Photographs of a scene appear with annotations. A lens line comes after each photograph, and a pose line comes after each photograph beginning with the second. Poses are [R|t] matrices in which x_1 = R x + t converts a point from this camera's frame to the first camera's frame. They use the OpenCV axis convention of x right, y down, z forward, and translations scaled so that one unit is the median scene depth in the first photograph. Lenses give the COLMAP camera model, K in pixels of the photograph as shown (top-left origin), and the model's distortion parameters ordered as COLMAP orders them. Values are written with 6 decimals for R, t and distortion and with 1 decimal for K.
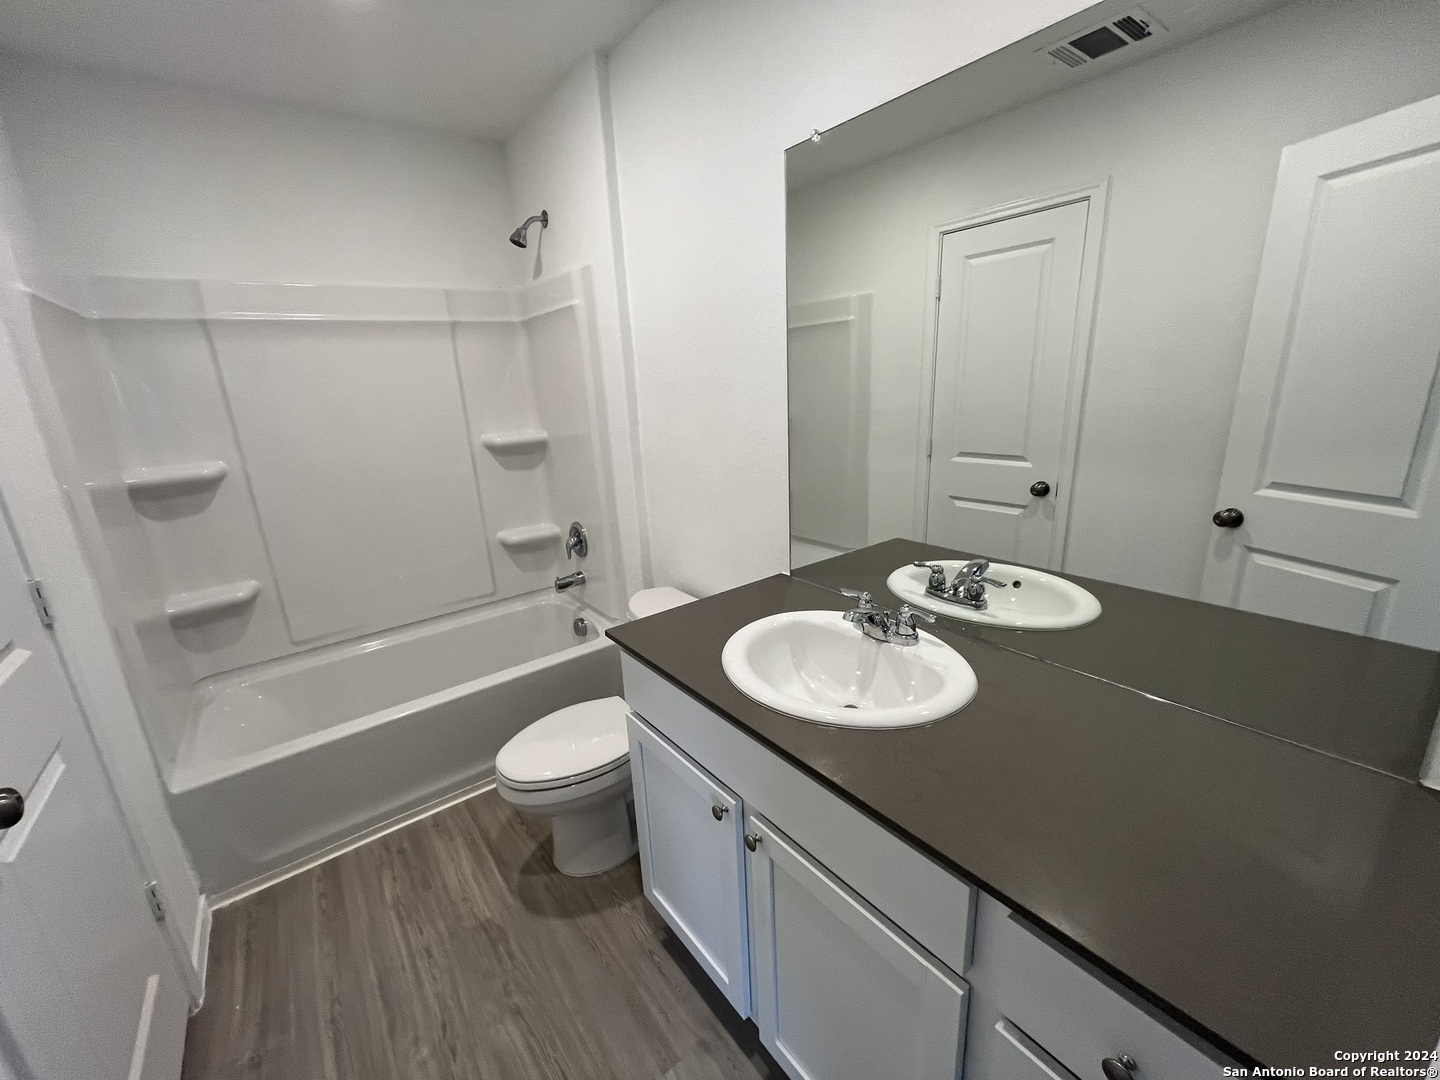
lens RADIAL K [[586.9, 0, 720.9], [0, 586.9, 548.6], [0, 0, 1]] dist [-0.000706, 0.000274]
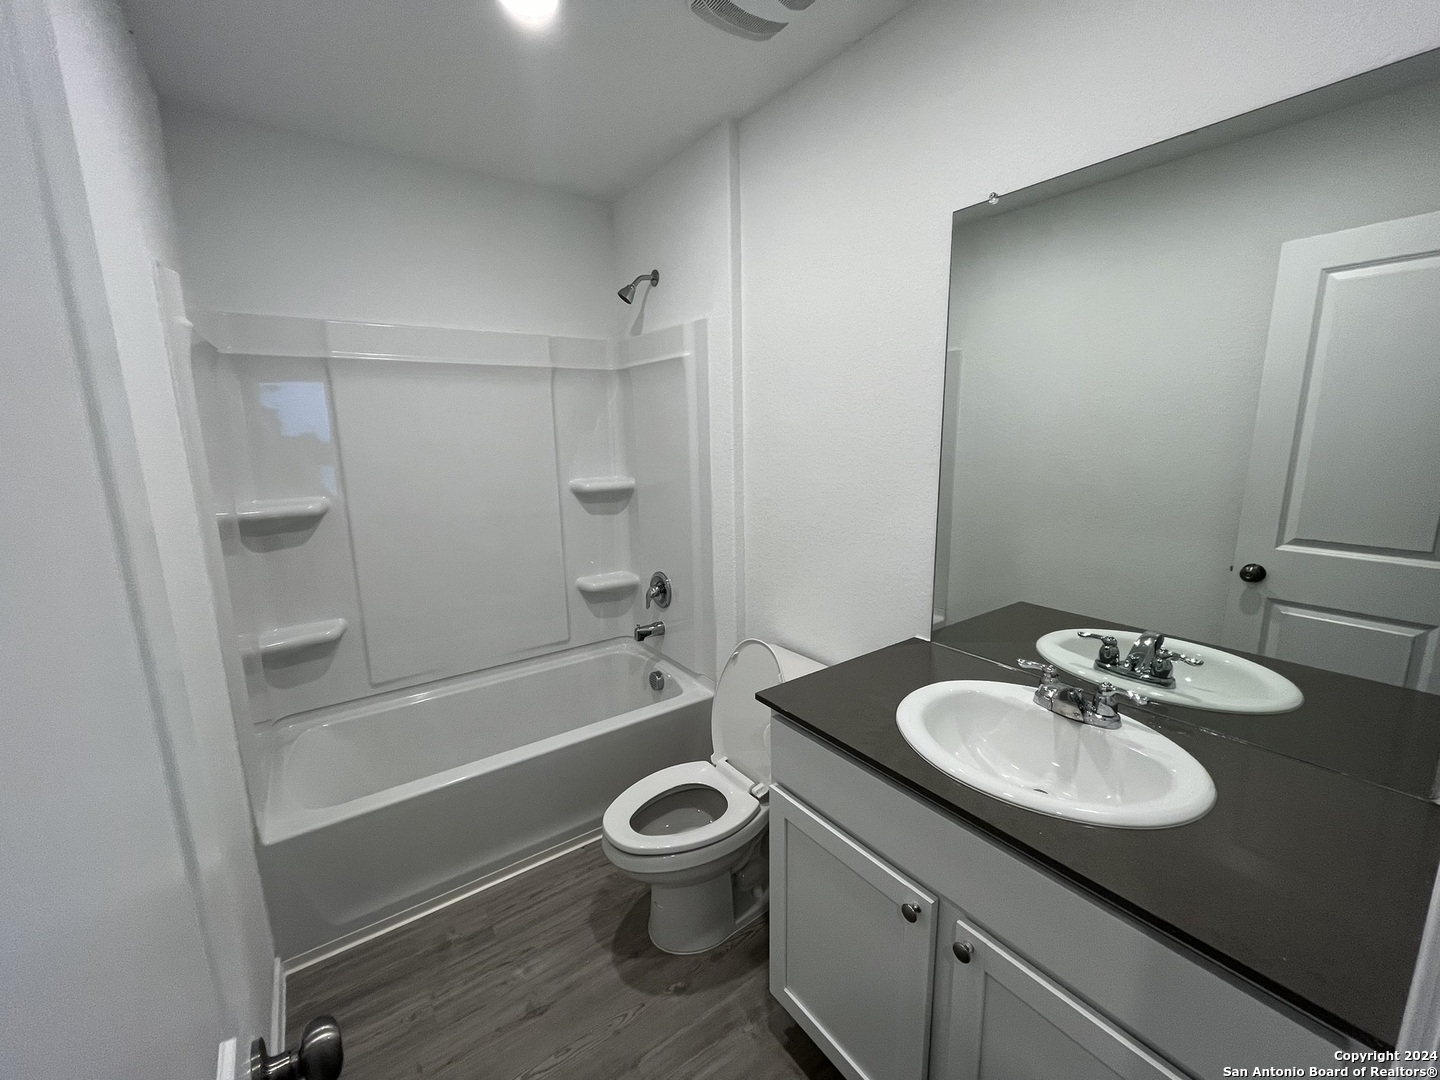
lens RADIAL K [[586.9, 0, 719.1], [0, 586.9, 551.5], [0, 0, 1]] dist [-0.000706, 0.000274]
pose [[0.998728, 0.039002, -0.031943, -0.154233], [-0.041478, 0.995857, -0.080926, -0.003756], [0.028654, 0.082148, 0.996208, 0.034592]]
